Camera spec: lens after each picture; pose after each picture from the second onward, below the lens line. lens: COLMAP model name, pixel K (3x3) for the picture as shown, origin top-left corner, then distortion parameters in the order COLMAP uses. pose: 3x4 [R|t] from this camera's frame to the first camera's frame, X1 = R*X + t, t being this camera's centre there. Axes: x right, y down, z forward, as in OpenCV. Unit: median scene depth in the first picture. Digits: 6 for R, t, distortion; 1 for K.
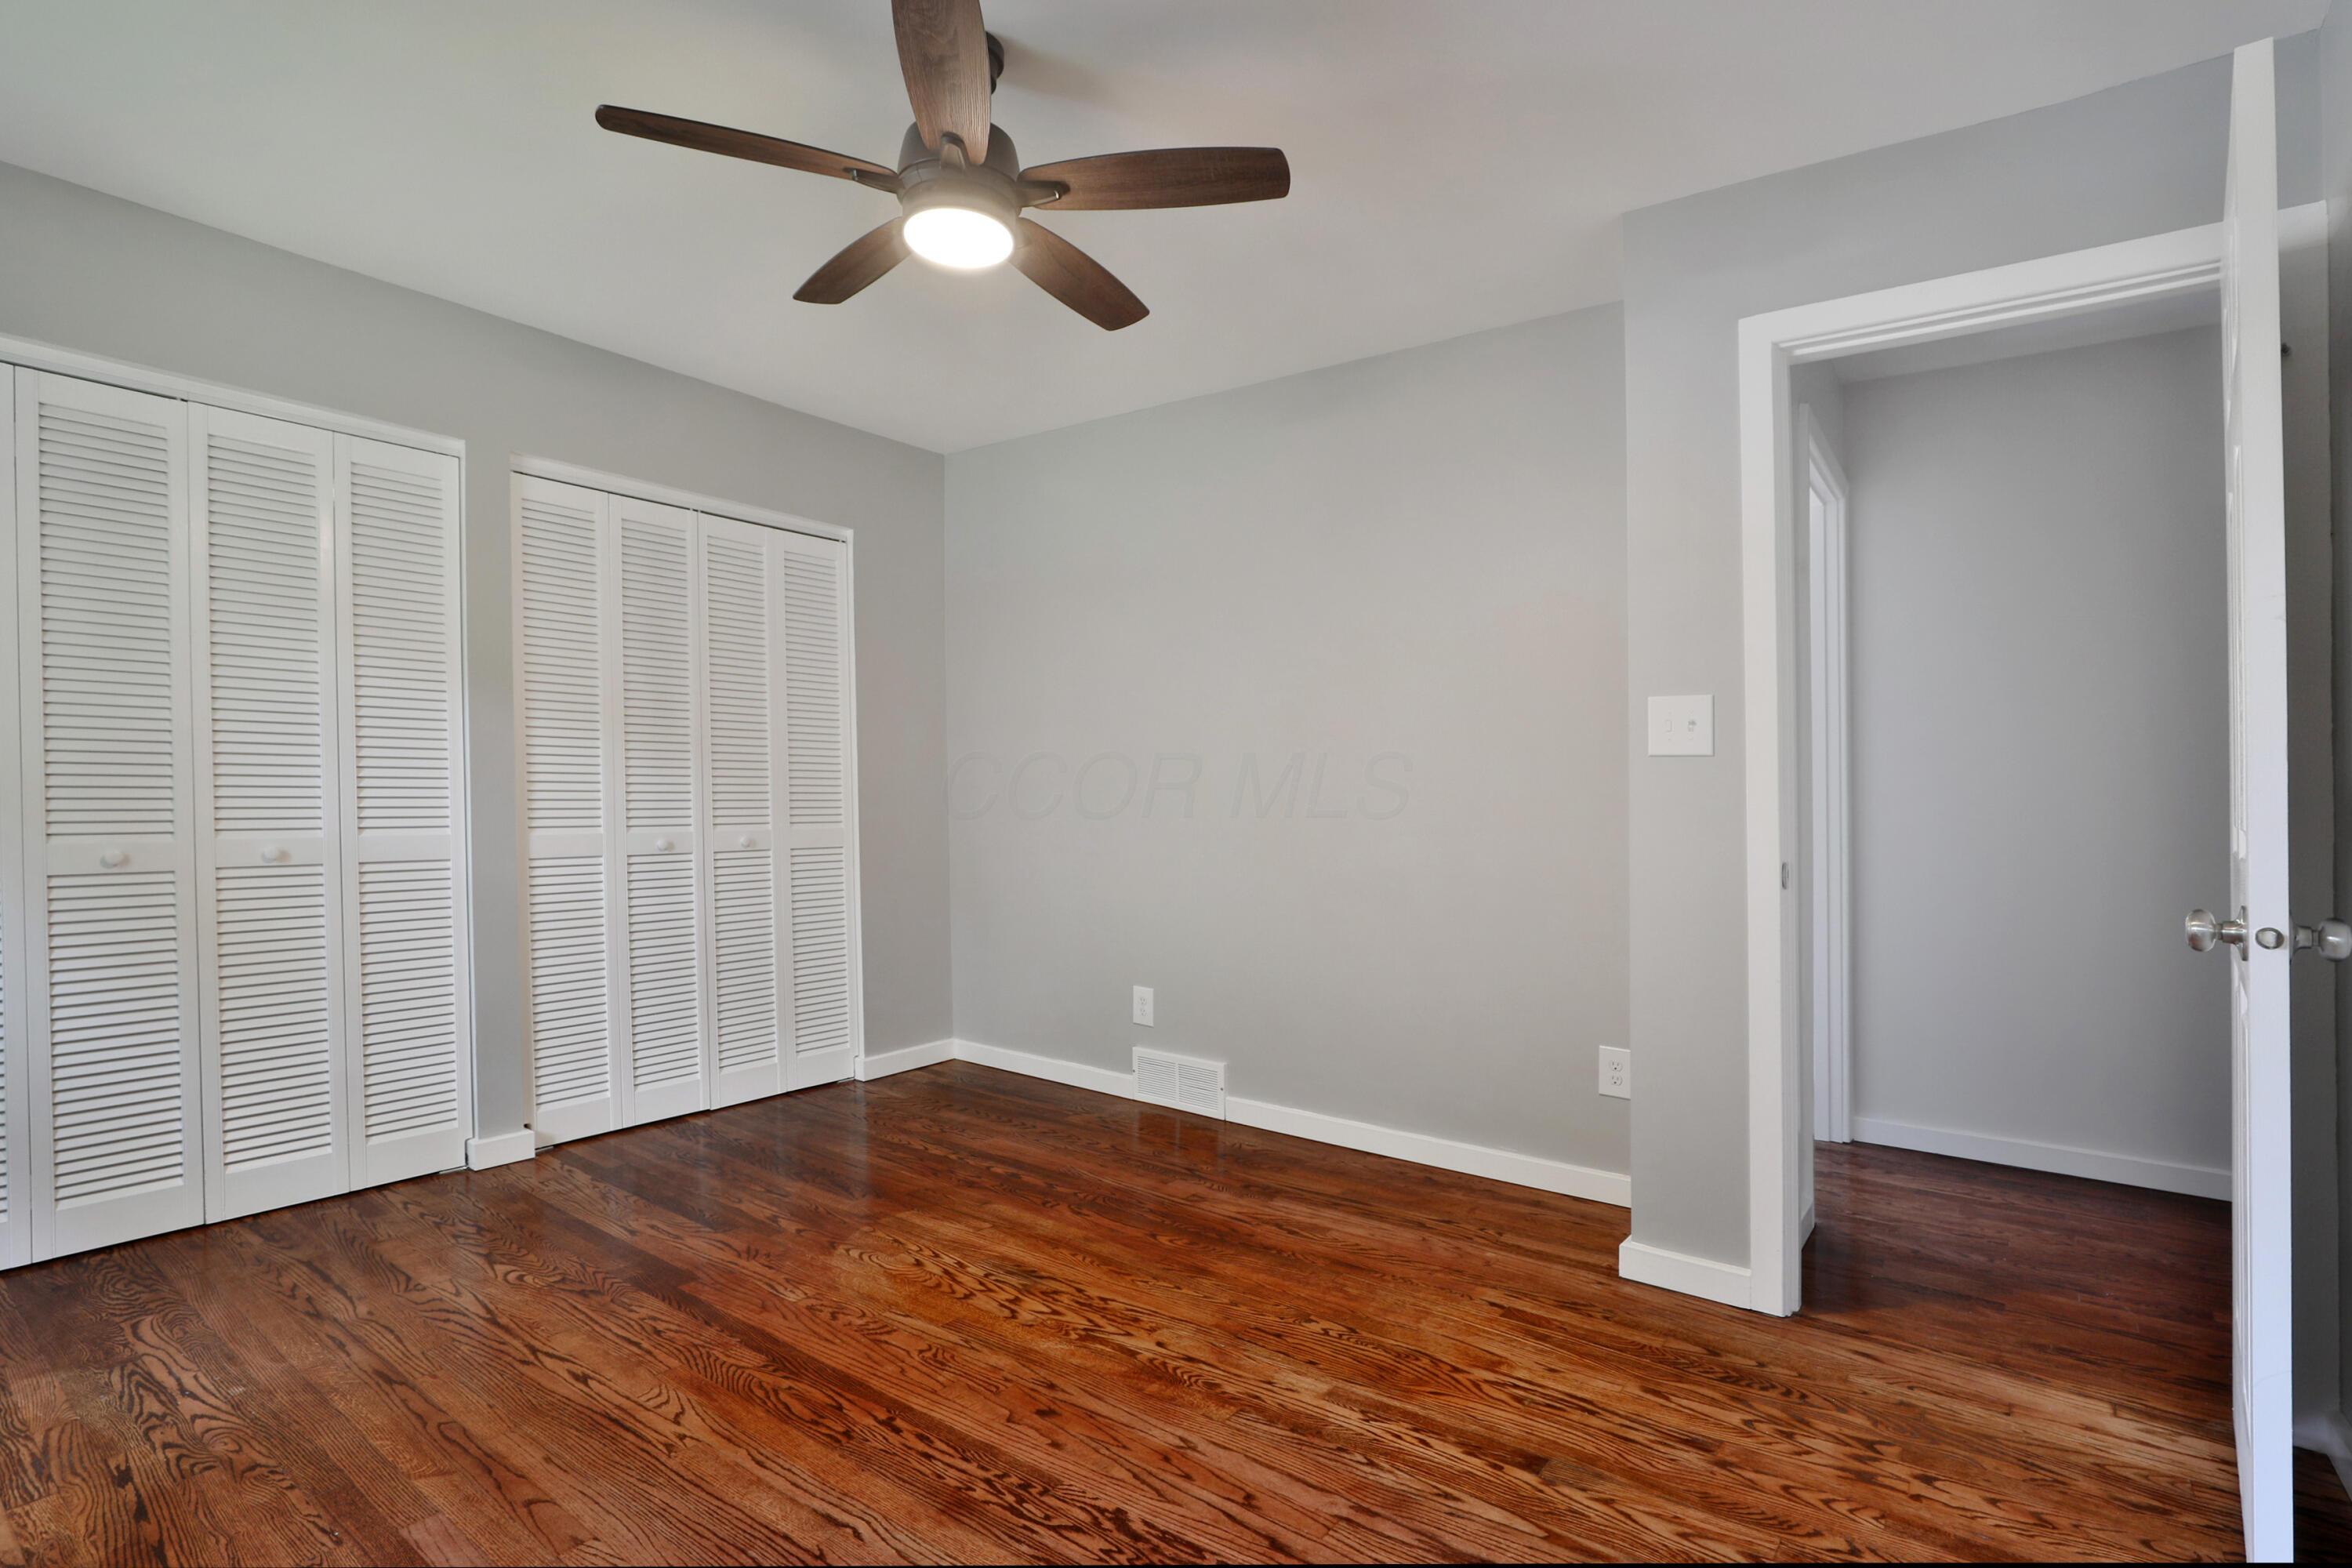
lens RADIAL K [[1147.6, 0, 1173.8], [0, 1147.6, 769.1], [0, 0, 1]] dist [0.004215, 0.000956]
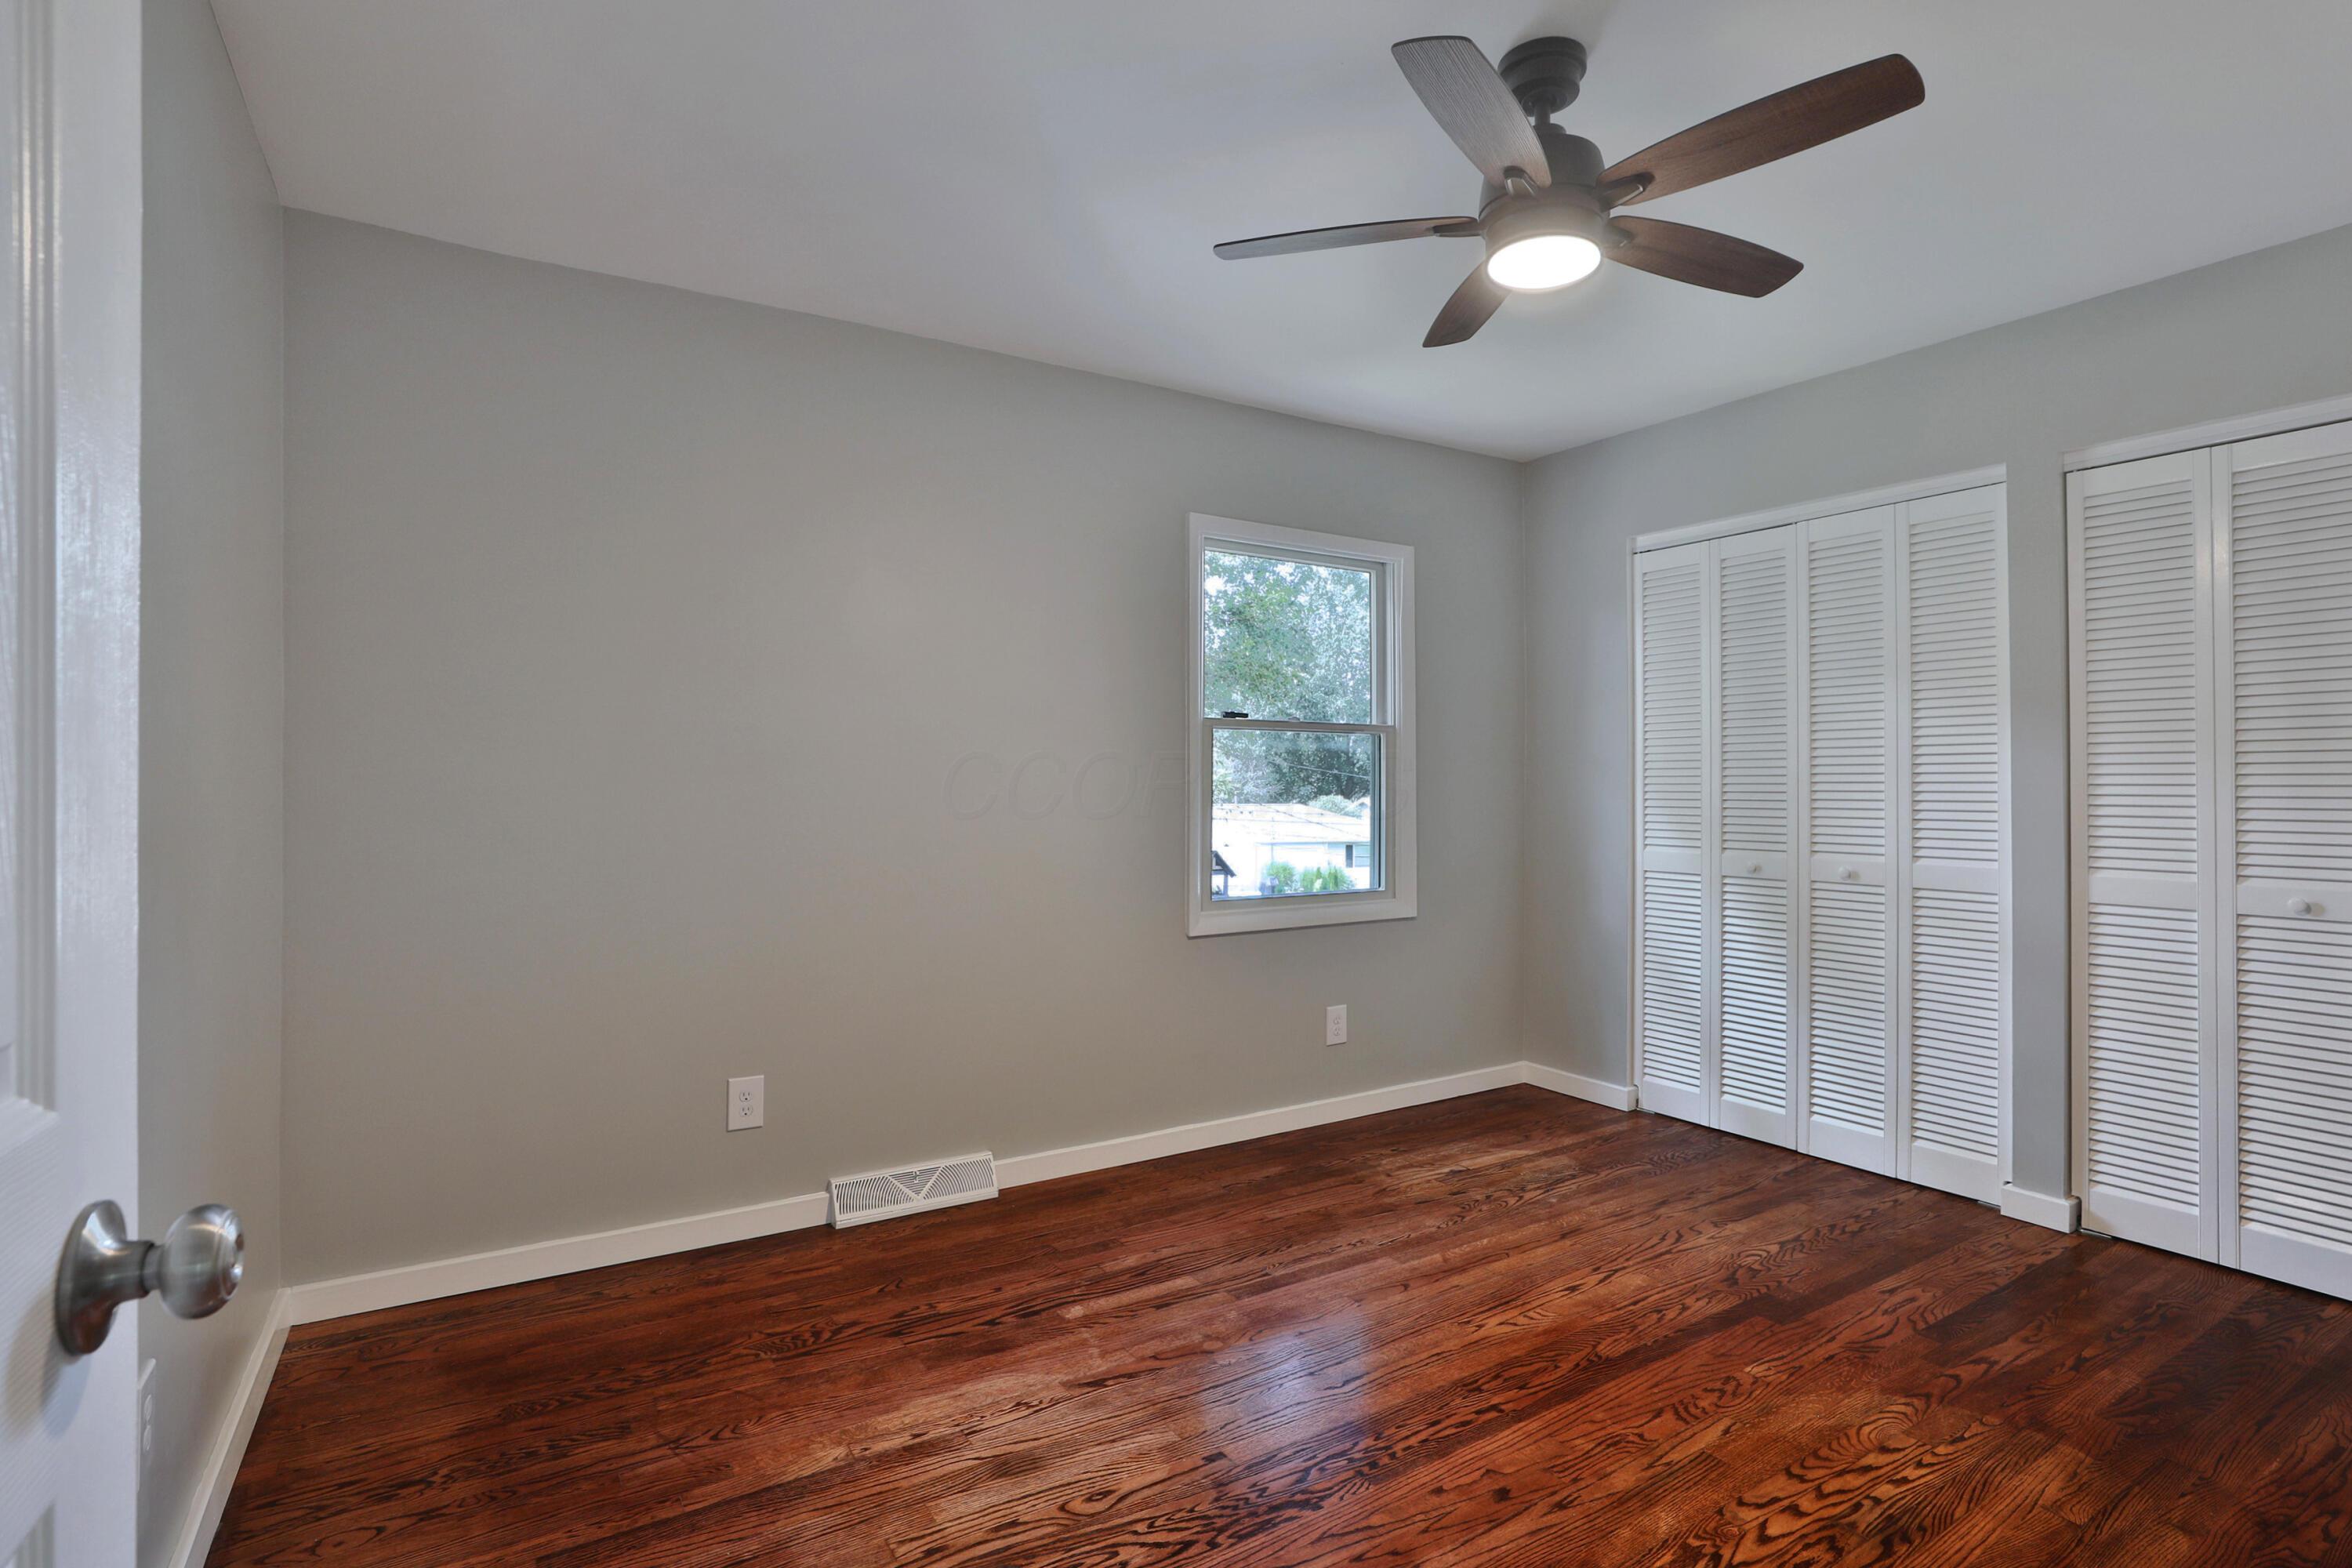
lens RADIAL K [[1147.6, 0, 1180.5], [0, 1147.6, 805.5], [0, 0, 1]] dist [0.004215, 0.000956]
pose [[-0.321548, 0.001141, -0.946893, 0.666021], [0.009620, 0.999952, -0.002062, -0.001518], [0.946844, -0.009772, -0.321543, 0.819158]]
